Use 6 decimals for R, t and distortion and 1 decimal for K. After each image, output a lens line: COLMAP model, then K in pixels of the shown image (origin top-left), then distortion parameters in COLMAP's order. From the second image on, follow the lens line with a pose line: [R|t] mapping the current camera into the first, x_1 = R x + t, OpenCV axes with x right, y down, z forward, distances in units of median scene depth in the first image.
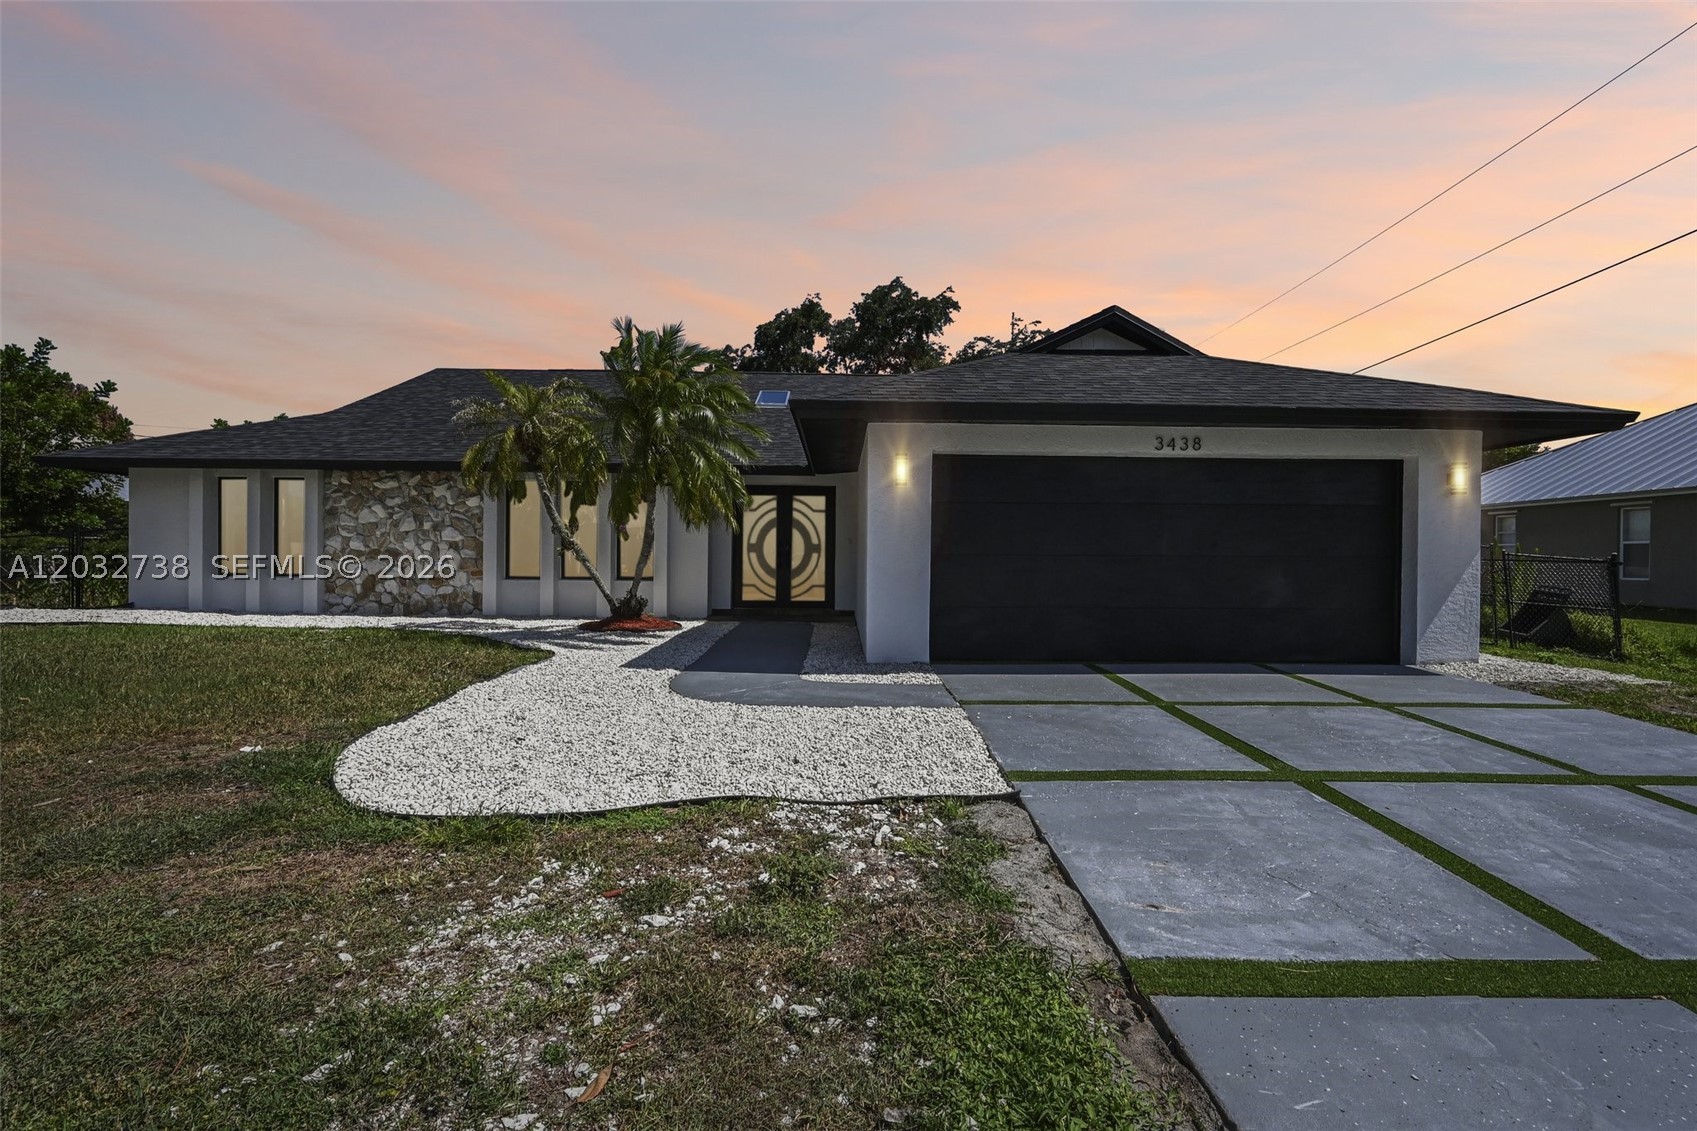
lens RADIAL K [[764.8, 0, 856.5], [0, 764.8, 564.8], [0, 0, 1]] dist [-0.001576, -0.000020]
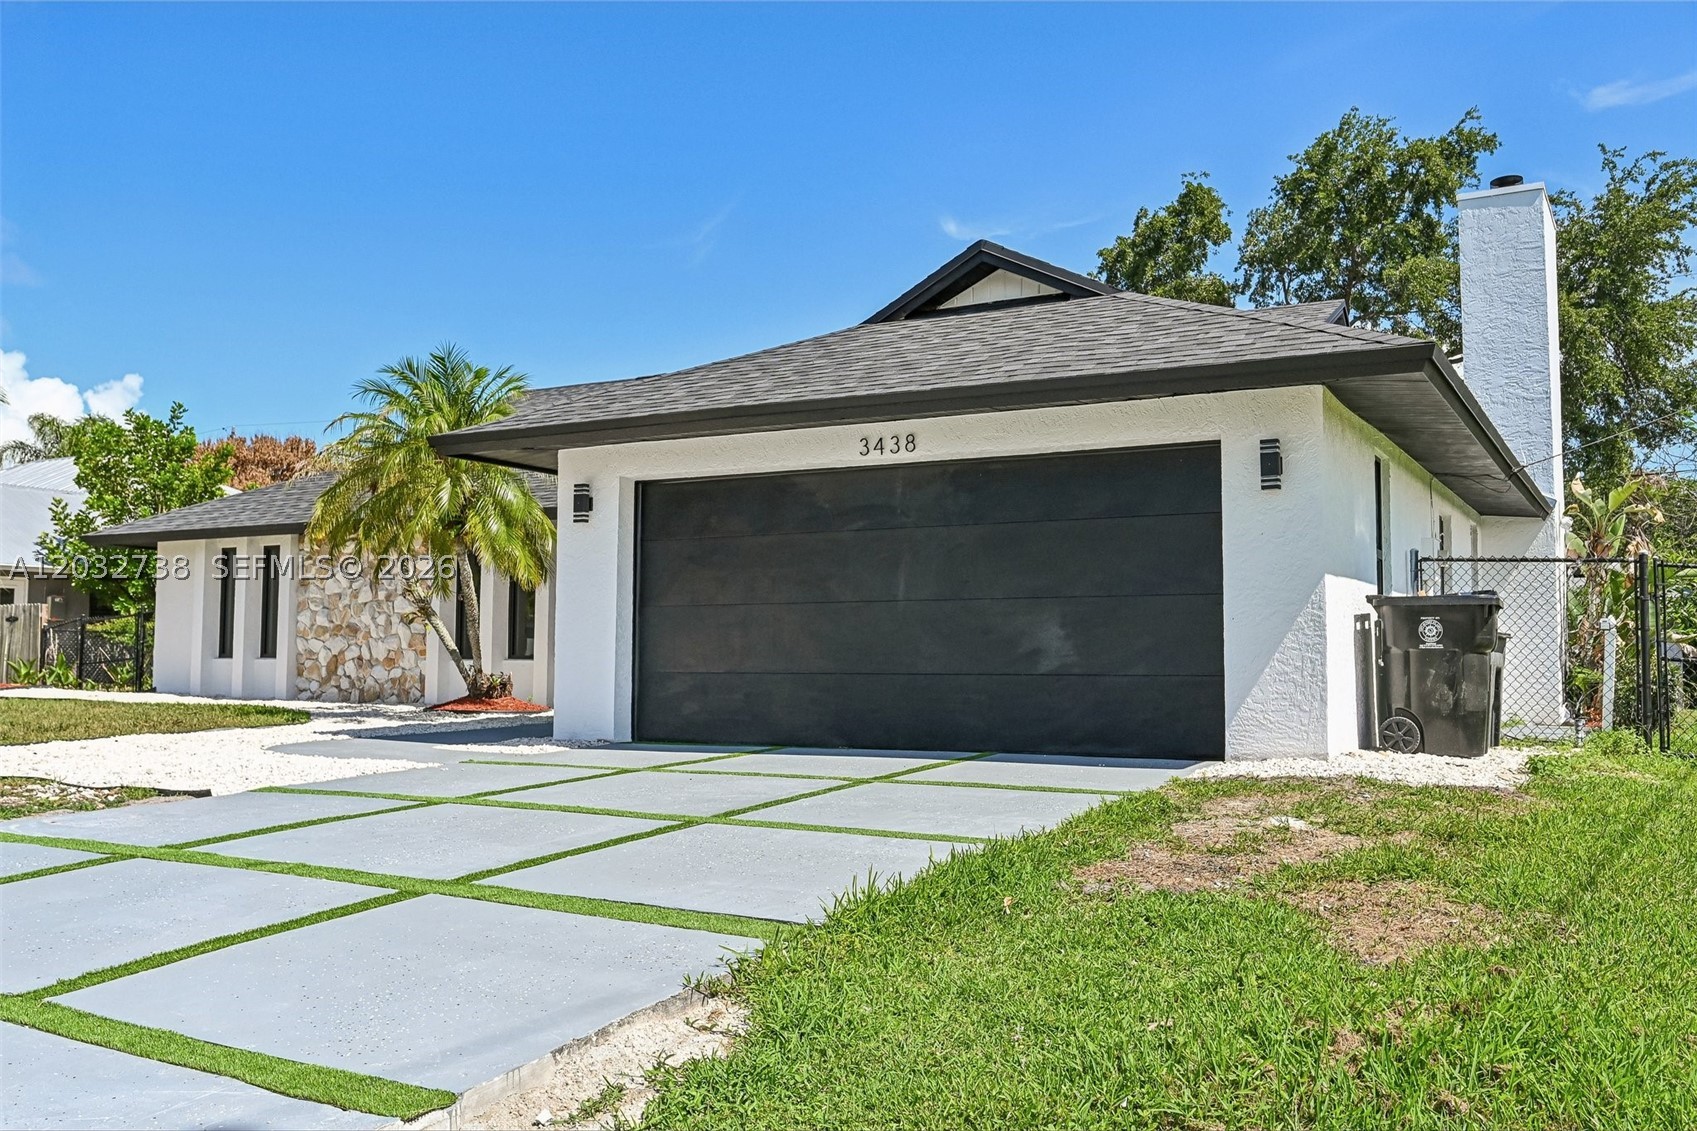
lens RADIAL K [[1498.2, 0, 849.6], [0, 1498.2, 566.8], [0, 0, 1]] dist [0.019839, 0.005571]
pose [[0.863600, -0.037658, -0.502770, 0.700453], [-0.000710, 0.997115, -0.075905, 0.041634], [0.504178, 0.065908, 0.861081, -0.152301]]
